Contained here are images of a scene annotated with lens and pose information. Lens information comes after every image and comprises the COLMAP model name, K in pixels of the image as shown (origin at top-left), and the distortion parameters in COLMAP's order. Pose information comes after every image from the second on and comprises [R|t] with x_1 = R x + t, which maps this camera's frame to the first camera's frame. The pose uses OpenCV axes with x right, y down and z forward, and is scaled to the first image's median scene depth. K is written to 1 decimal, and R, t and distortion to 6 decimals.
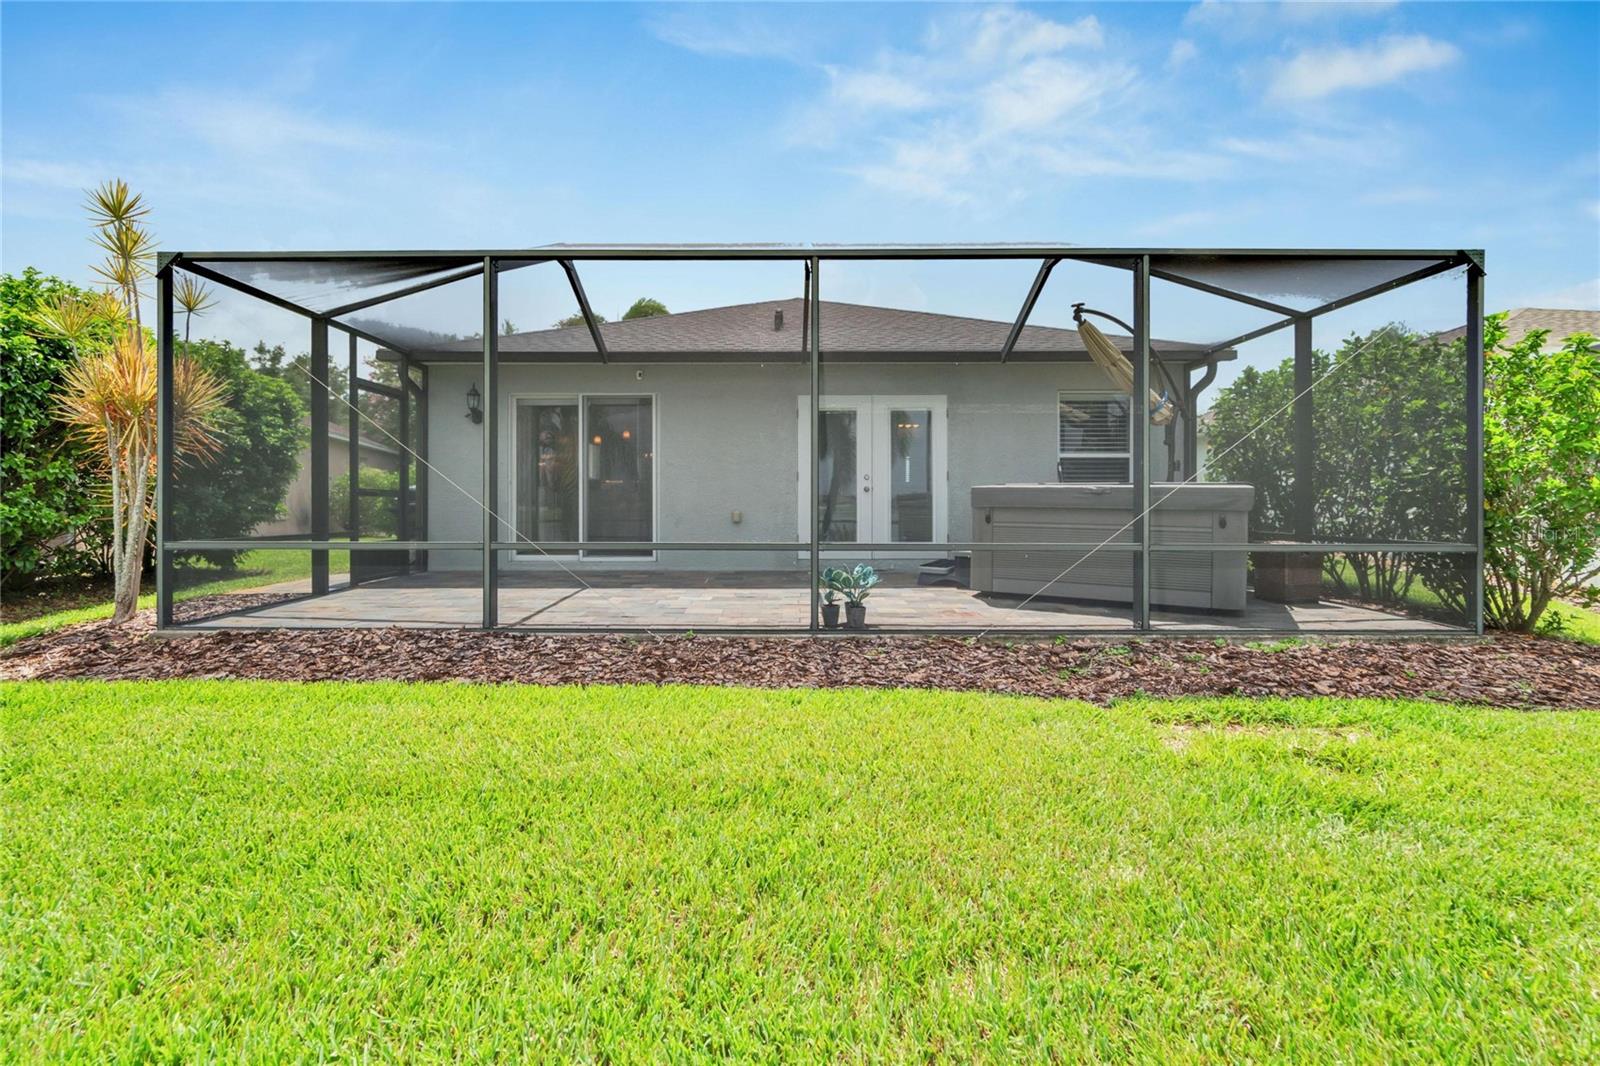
lens RADIAL K [[704.0, 0, 789.9], [0, 704.0, 526.3], [0, 0, 1]] dist [0.000734, 0.000186]
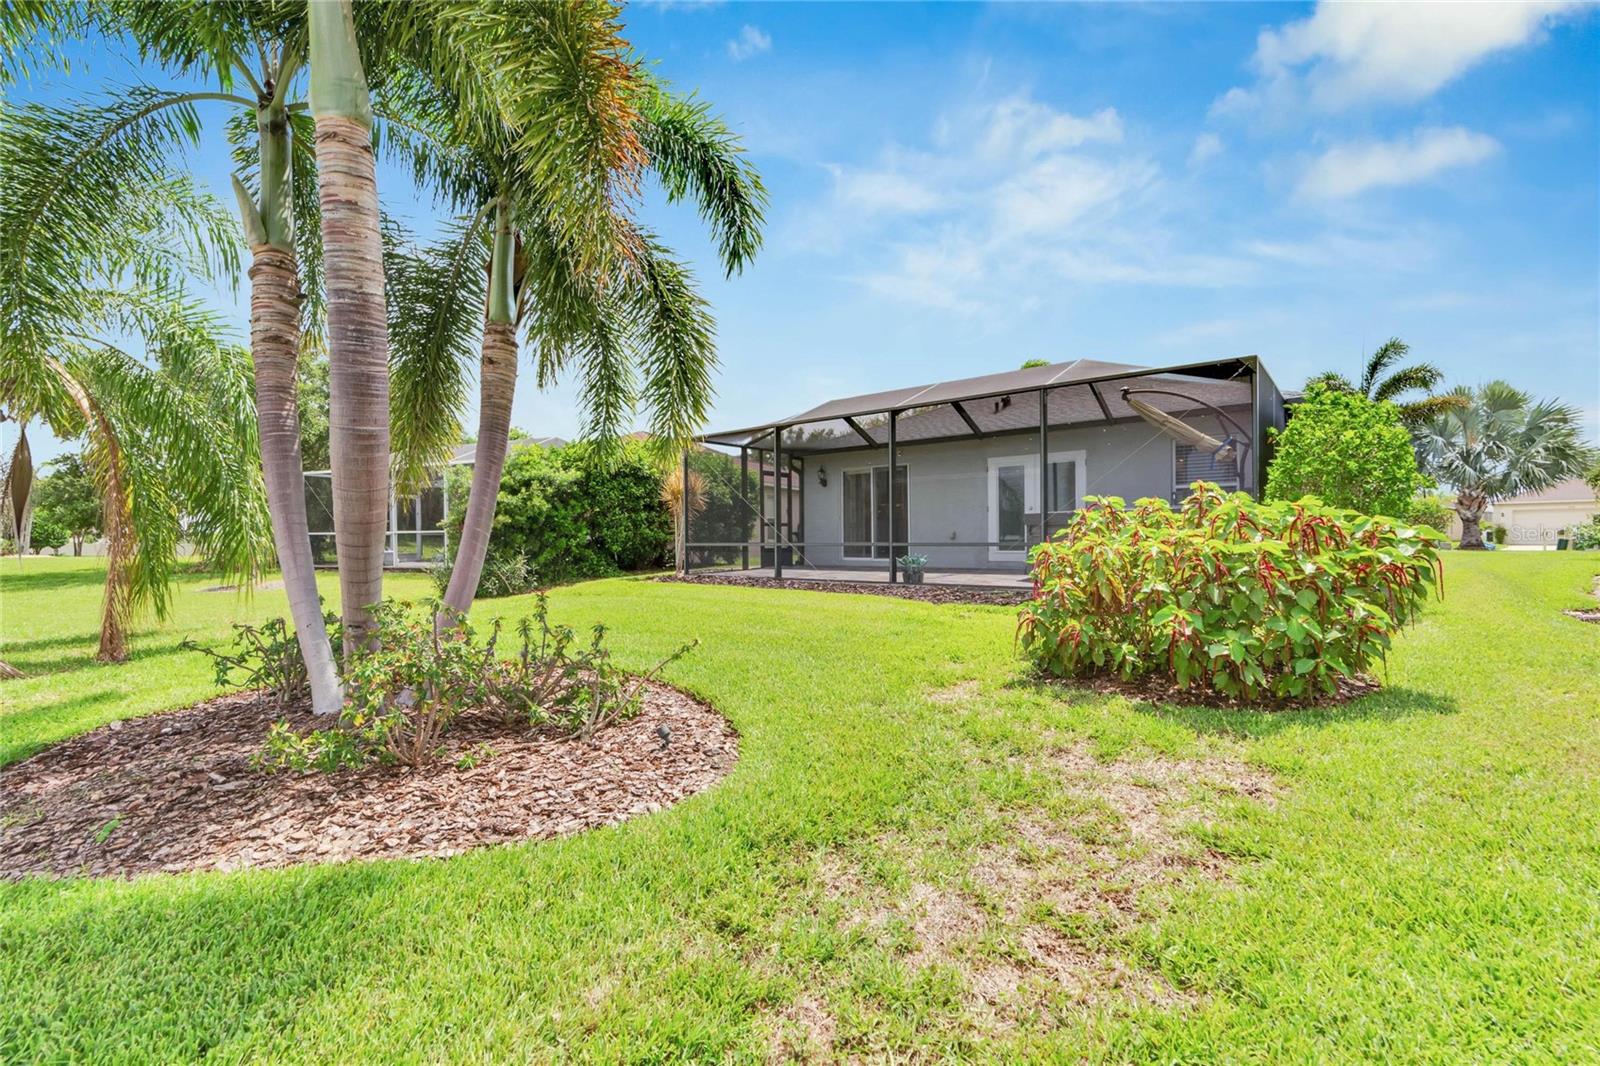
lens RADIAL K [[704.0, 0, 789.9], [0, 704.0, 526.3], [0, 0, 1]] dist [0.000734, 0.000186]
pose [[0.706743, -0.010609, -0.707391, 0.921692], [-0.014703, 0.999451, -0.029679, 0.017869], [0.707318, 0.031376, 0.706199, -0.420753]]
